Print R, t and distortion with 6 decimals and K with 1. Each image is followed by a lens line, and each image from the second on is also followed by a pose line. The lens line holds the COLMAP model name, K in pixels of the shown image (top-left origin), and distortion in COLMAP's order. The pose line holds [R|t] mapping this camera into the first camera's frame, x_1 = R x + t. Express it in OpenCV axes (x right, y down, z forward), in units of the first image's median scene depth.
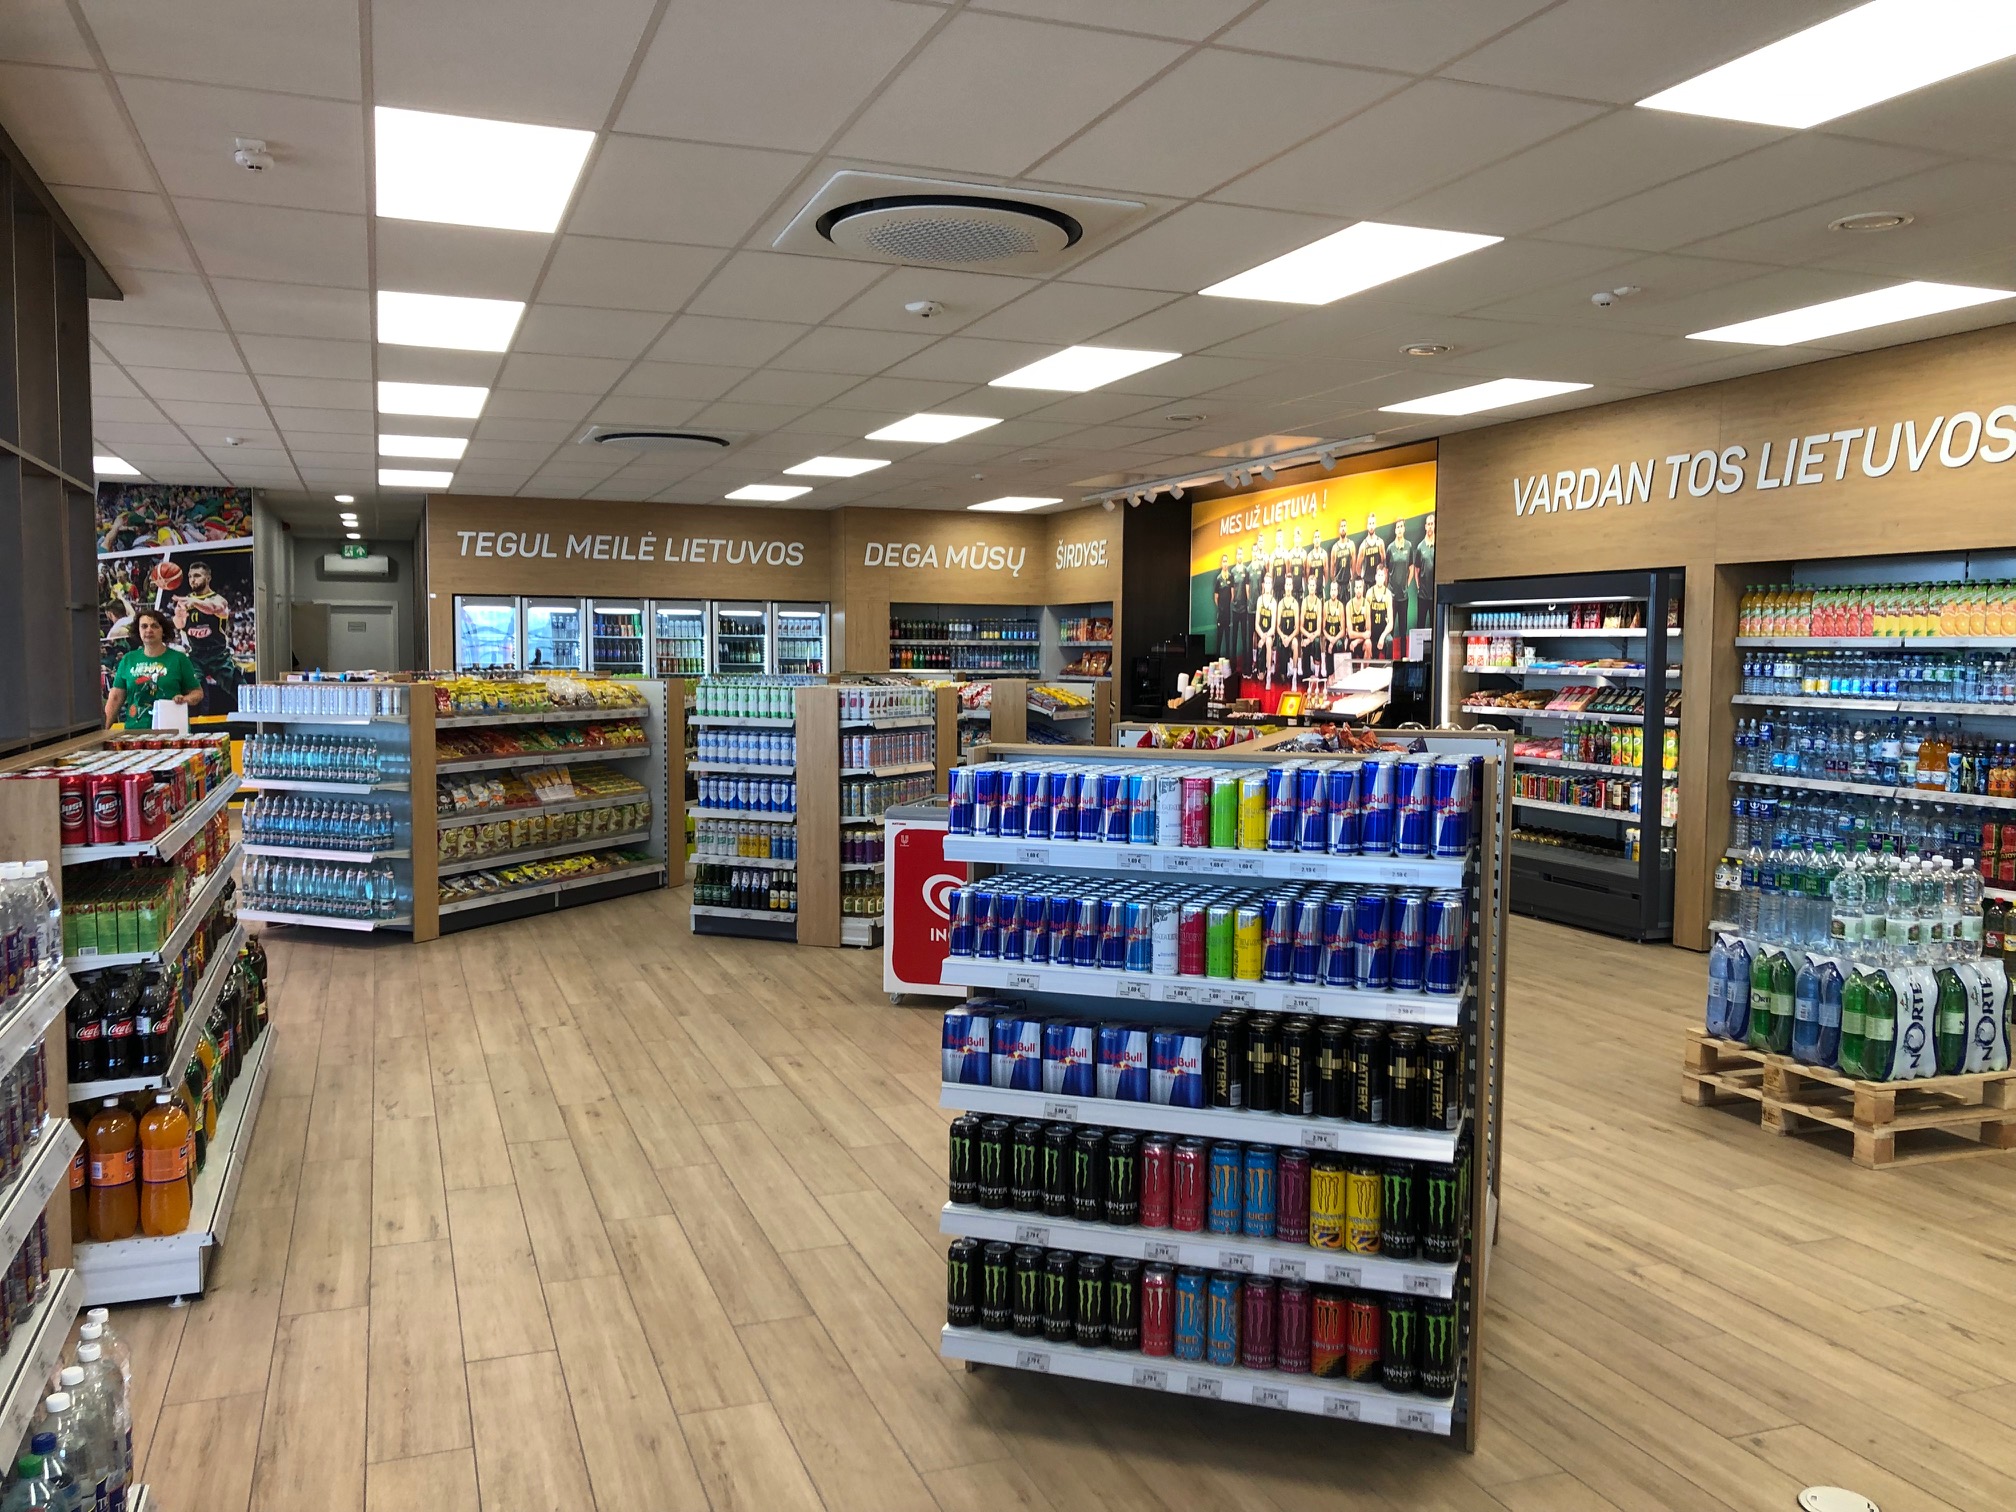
lens RADIAL K [[1640.4, 0, 1011.4], [0, 1640.4, 776.9], [0, 0, 1]] dist [0.051541, -0.066121]
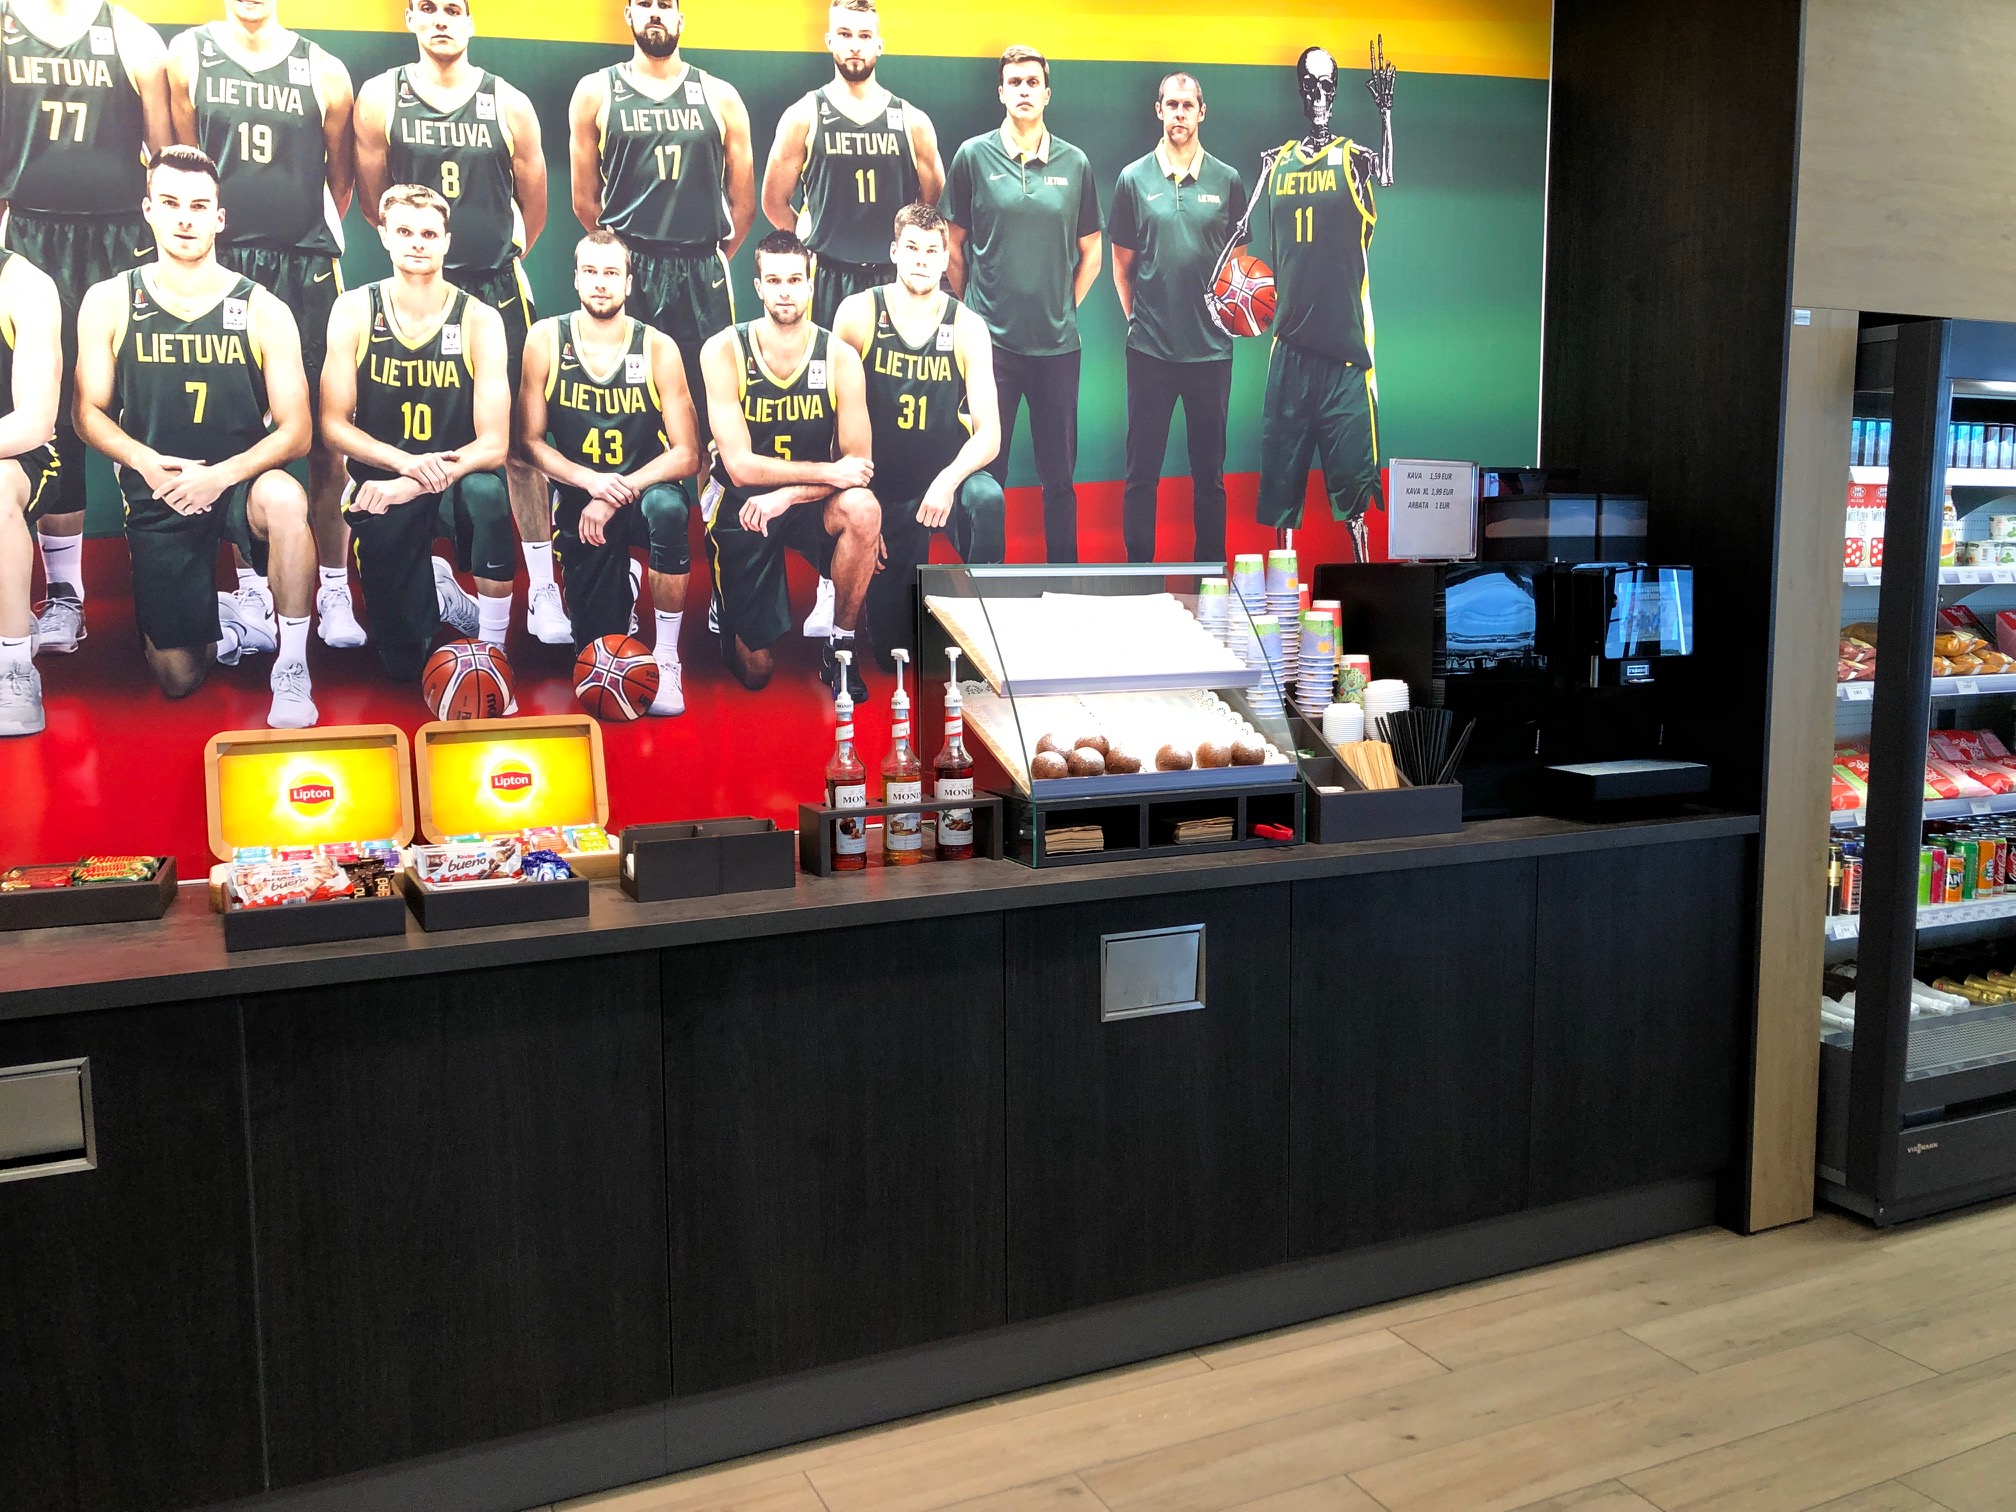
lens RADIAL K [[1640.4, 0, 1007.6], [0, 1640.4, 740.0], [0, 0, 1]] dist [0.051541, -0.066121]
pose [[-0.071575, -0.120515, 0.990128, -0.047393], [0.083297, 0.988484, 0.126337, -0.071043], [-0.993951, 0.091517, -0.060712, 0.941597]]
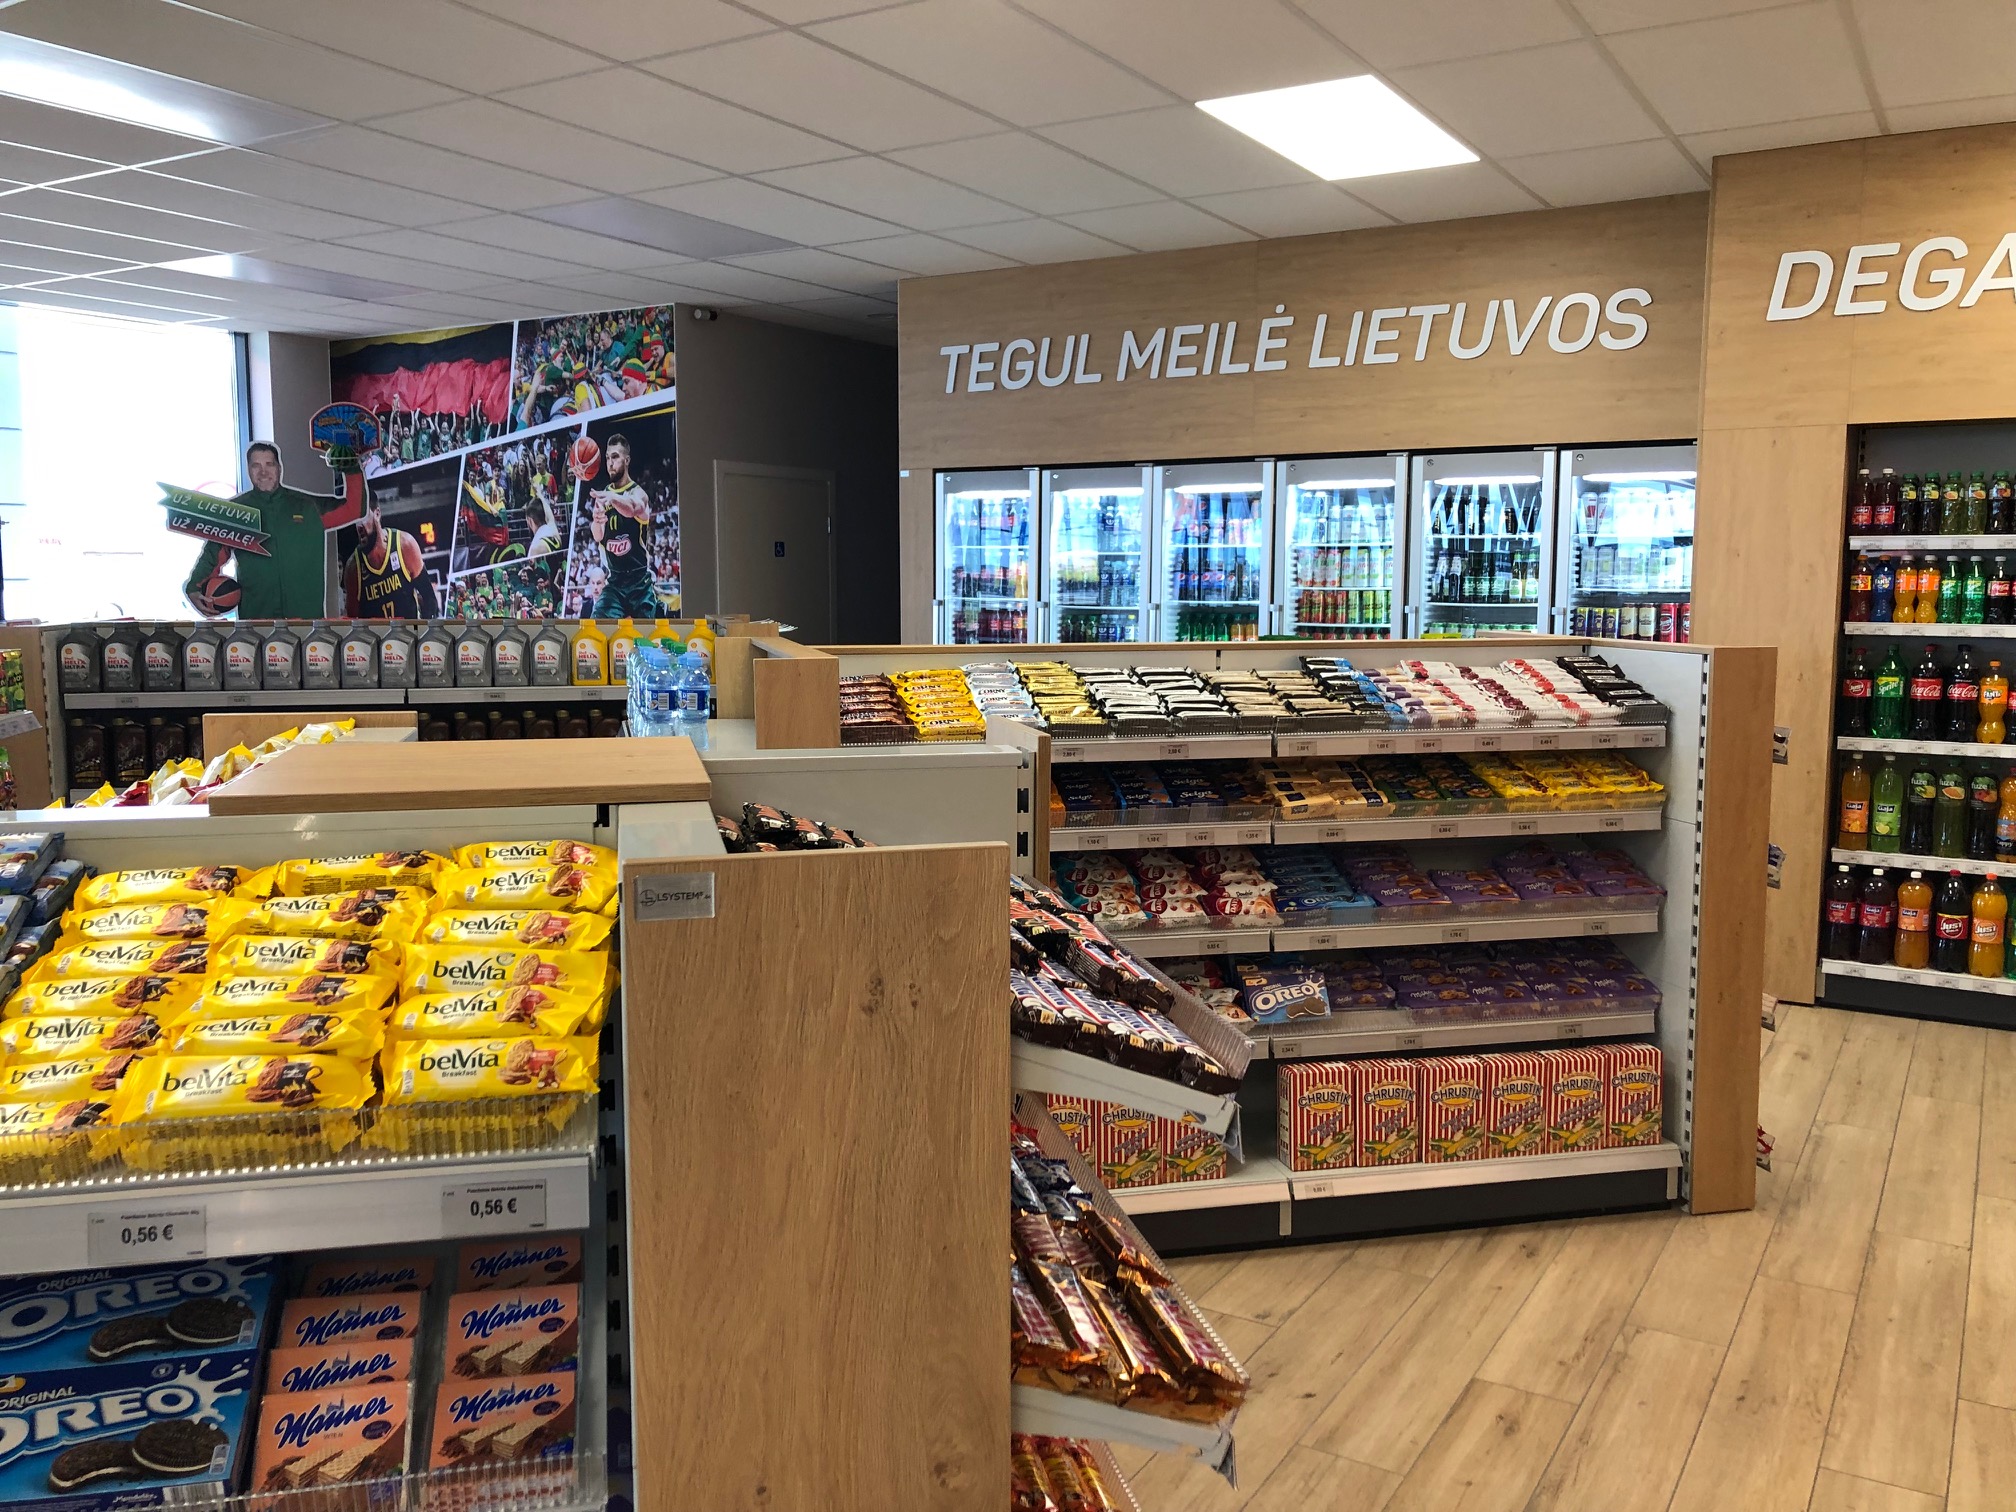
lens RADIAL K [[1640.4, 0, 1011.2], [0, 1640.4, 763.2], [0, 0, 1]] dist [0.051541, -0.066121]
pose [[0.611831, 0.082759, -0.786647, 0.115163], [-0.068357, 0.996323, 0.051652, -0.051932], [0.788029, 0.022171, 0.615239, 0.800688]]
